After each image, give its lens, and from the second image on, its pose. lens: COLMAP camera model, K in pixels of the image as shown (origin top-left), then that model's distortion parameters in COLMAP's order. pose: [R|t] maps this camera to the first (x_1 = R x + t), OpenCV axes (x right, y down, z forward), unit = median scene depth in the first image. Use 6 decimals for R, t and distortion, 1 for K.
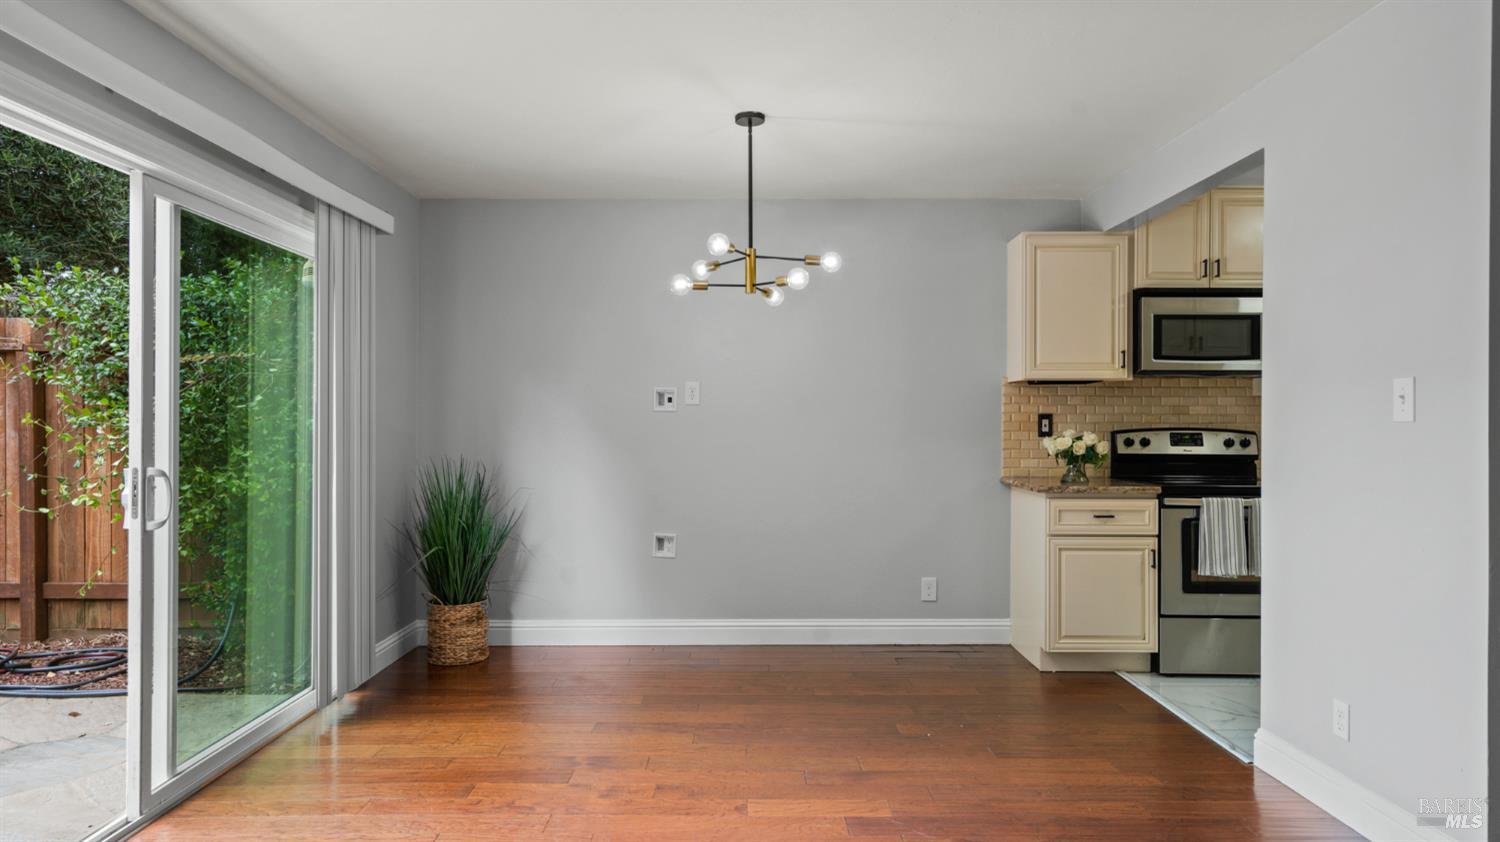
lens RADIAL K [[918.5, 0, 756.8], [0, 918.5, 416.6], [0, 0, 1]] dist [-0.000157, 0.002960]
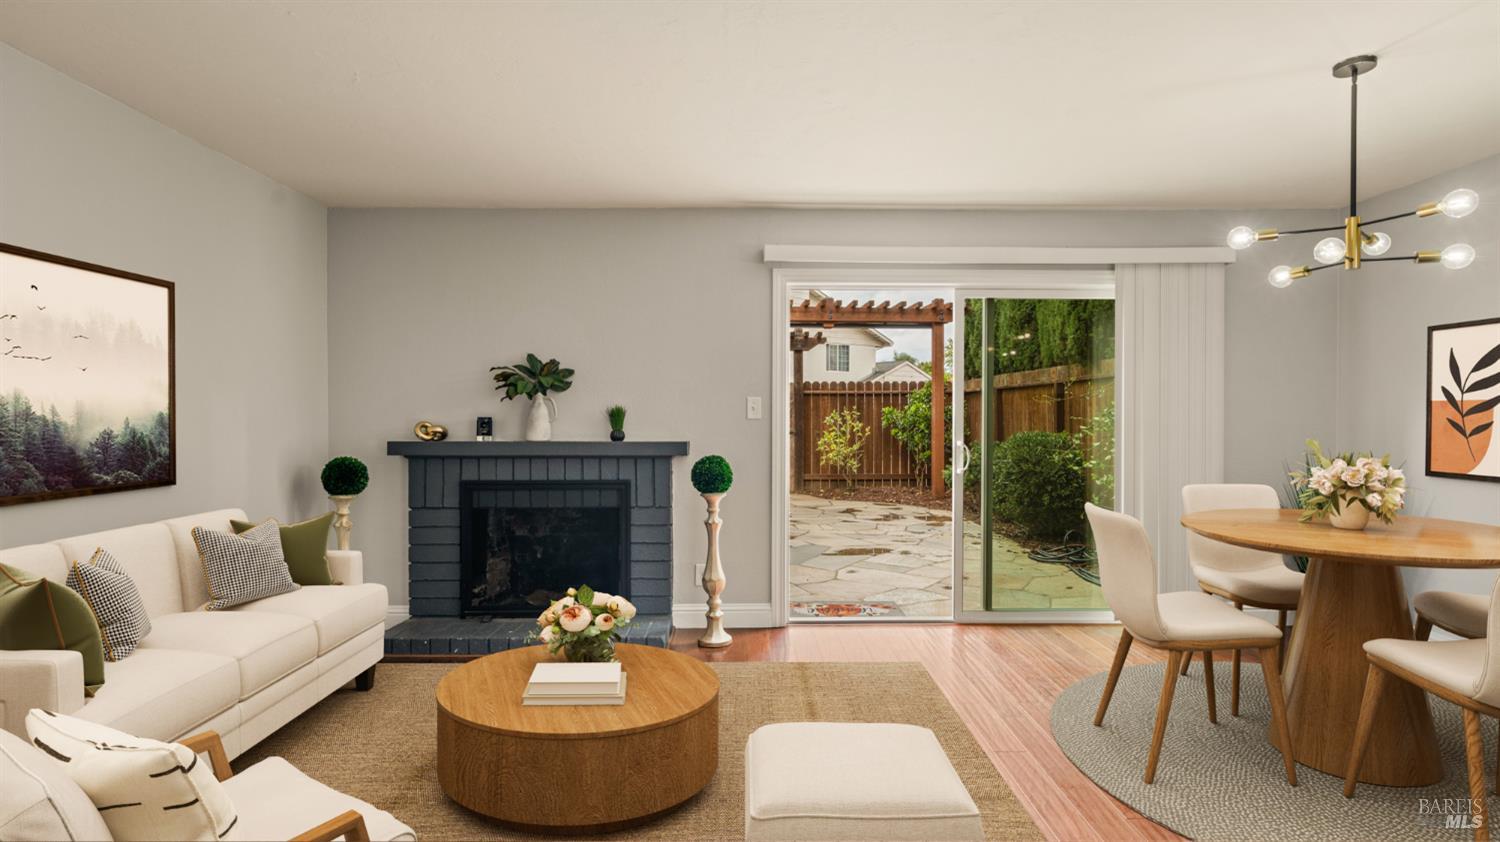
lens RADIAL K [[746.3, 0, 741.0], [0, 746.3, 419.8], [0, 0, 1]] dist [-0.009581, 0.000759]
pose [[-0.013008, 0.006201, -0.999896, 0.534524], [0.006266, 0.999962, 0.006120, -0.001501], [0.999896, -0.006186, -0.013046, 0.333977]]
